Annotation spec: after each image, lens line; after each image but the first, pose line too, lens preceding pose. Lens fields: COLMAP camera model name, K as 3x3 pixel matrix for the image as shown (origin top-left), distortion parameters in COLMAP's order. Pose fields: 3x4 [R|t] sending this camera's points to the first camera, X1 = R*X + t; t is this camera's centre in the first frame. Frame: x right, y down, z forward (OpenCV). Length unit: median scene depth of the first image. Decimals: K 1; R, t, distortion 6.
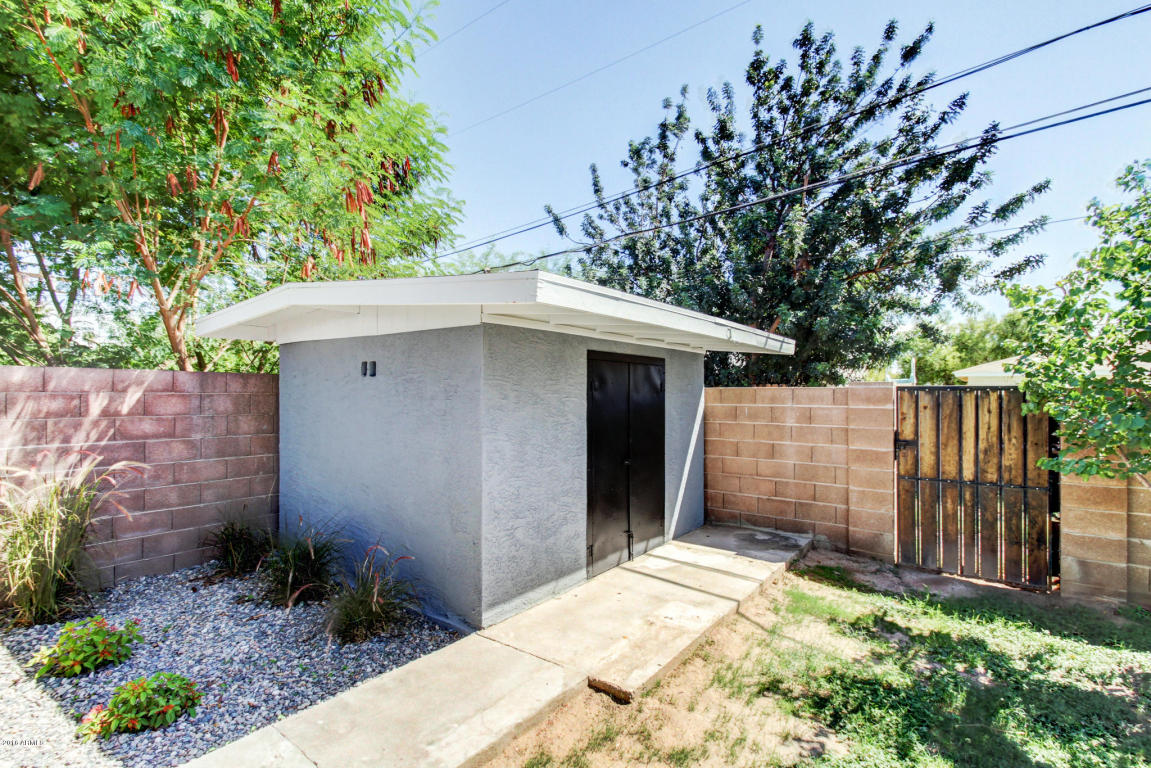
lens RADIAL K [[544.5, 0, 577.8], [0, 544.5, 385.6], [0, 0, 1]] dist [0.001021, -0.000414]
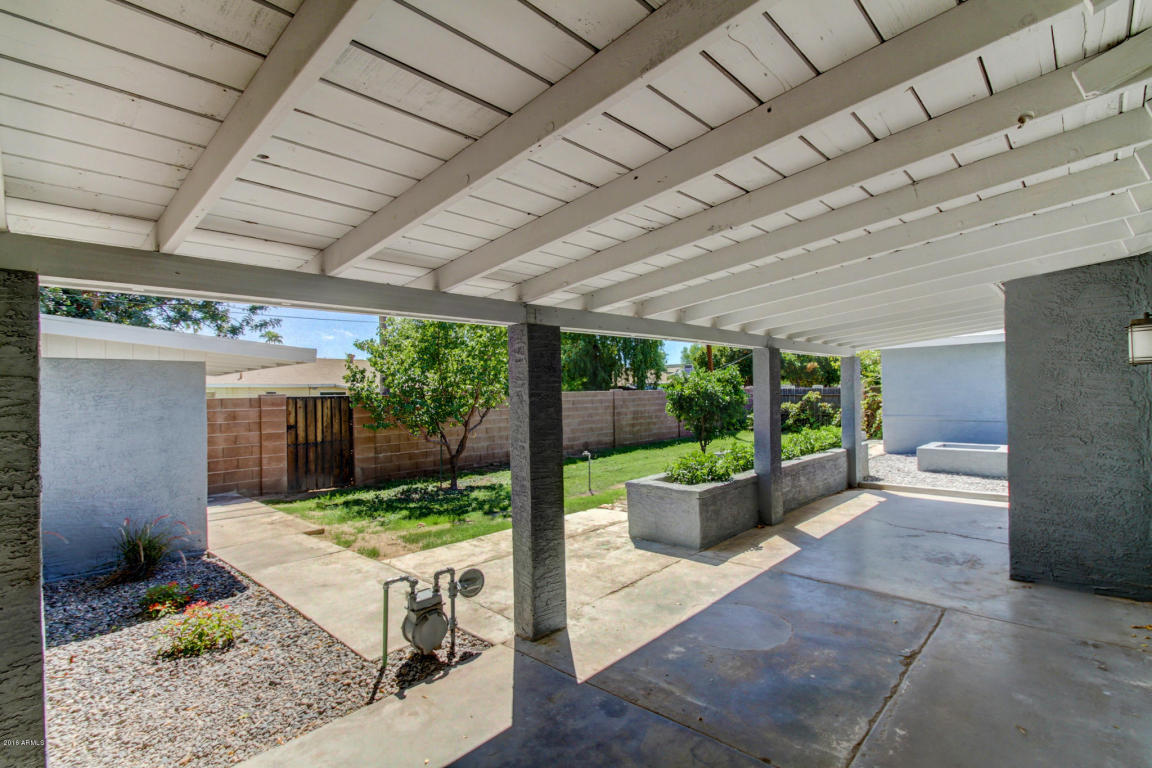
lens RADIAL K [[545.0, 0, 579.1], [0, 545.0, 386.8], [0, 0, 1]] dist [0.001021, -0.000414]
pose [[0.121632, 0.004390, 0.992566, -1.298796], [0.010933, 0.999924, -0.005762, -0.011909], [-0.992515, 0.011553, 0.121575, -0.239643]]
